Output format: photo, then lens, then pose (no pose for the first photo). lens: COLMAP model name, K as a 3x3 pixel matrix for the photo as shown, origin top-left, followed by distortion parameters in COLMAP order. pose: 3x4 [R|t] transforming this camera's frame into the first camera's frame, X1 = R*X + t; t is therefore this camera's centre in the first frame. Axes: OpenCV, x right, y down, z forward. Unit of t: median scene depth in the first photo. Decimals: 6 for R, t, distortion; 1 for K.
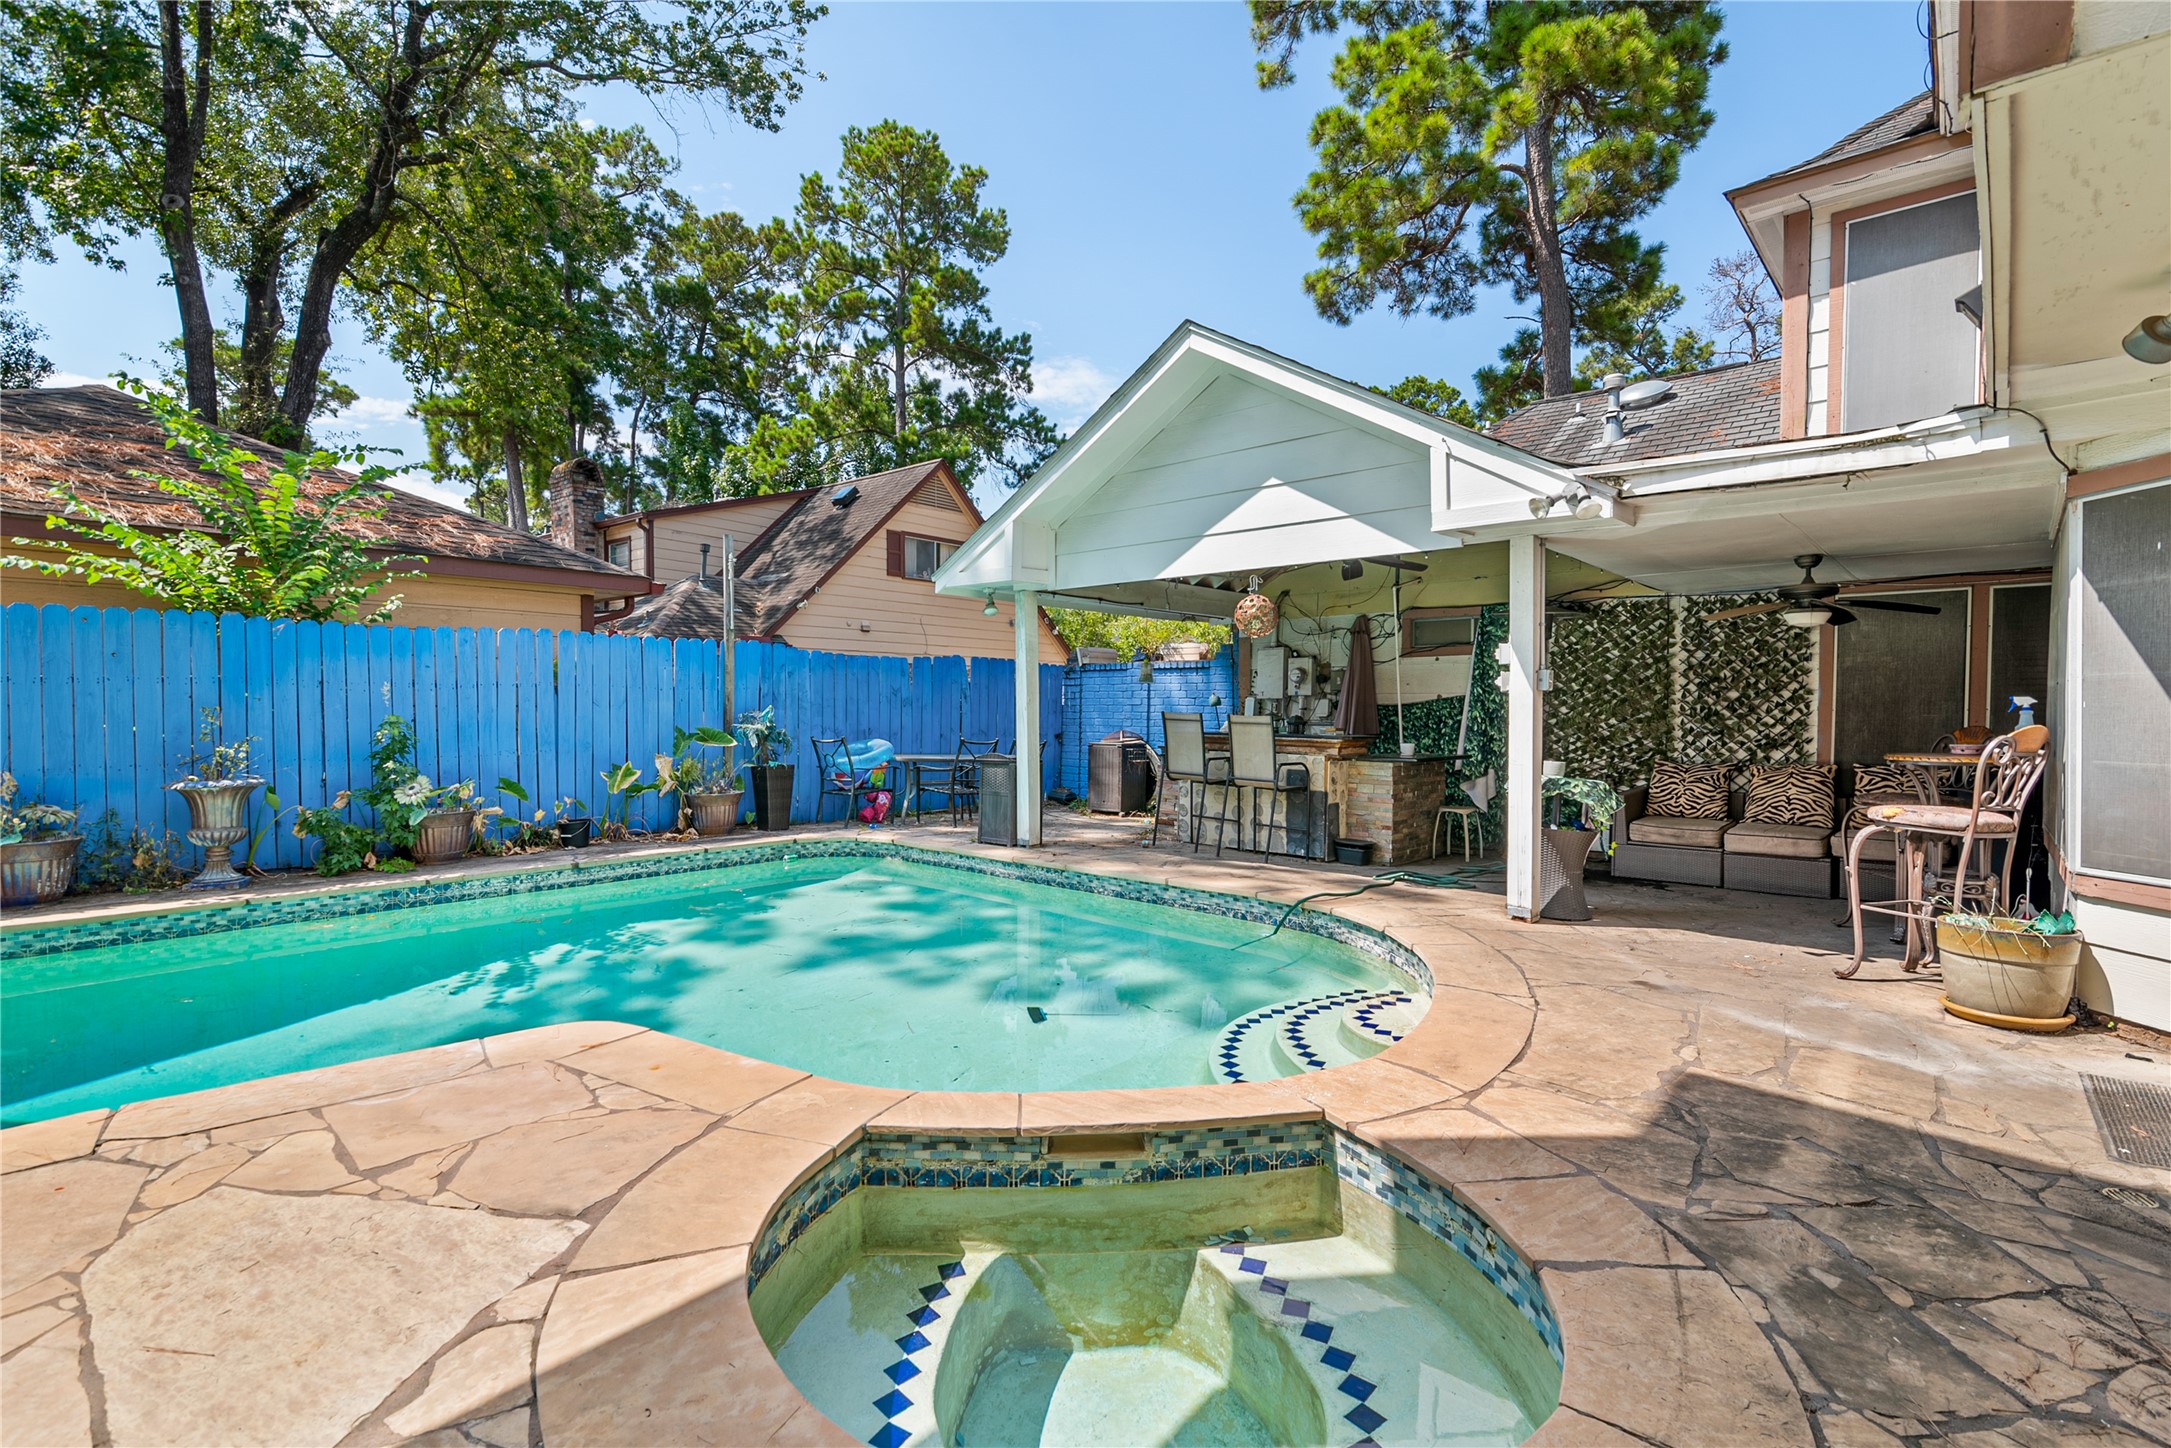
lens RADIAL K [[1000.0, 0, 1089.9], [0, 1000.0, 732.1], [0, 0, 1]] dist [-0.005389, 0.001287]
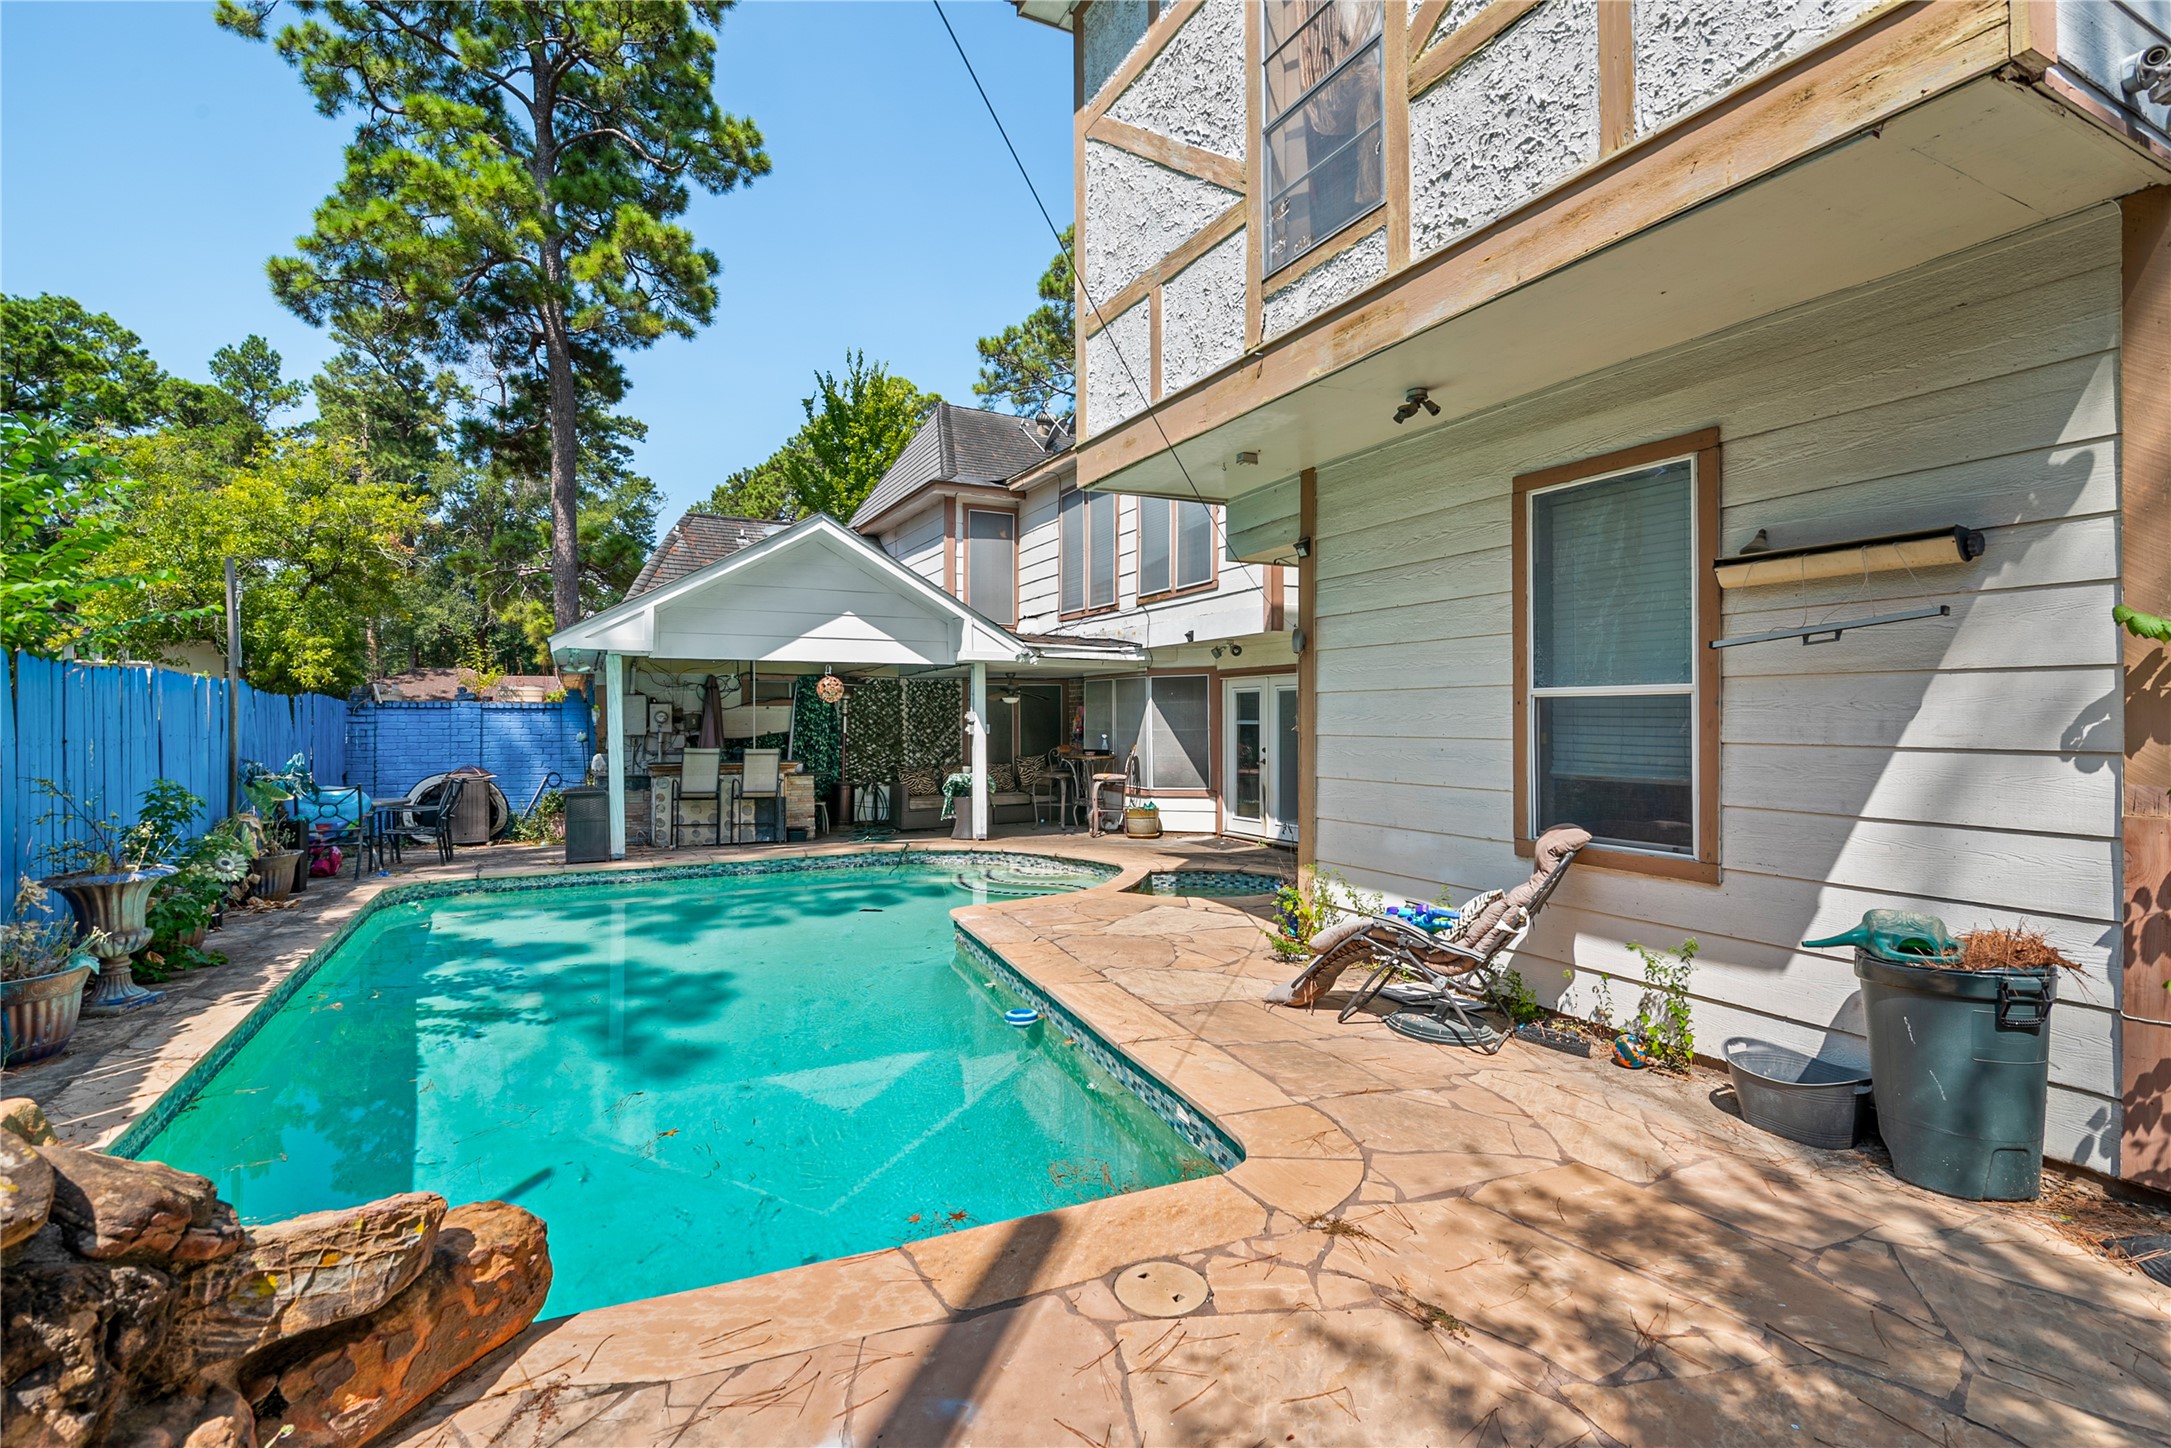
lens RADIAL K [[1000.0, 0, 1089.7], [0, 1000.0, 726.7], [0, 0, 1]] dist [-0.005389, 0.001287]
pose [[0.366638, -0.010464, 0.930305, -0.982783], [0.030220, 0.999543, -0.000667, -0.032283], [-0.929873, 0.028359, 0.366787, -0.011180]]
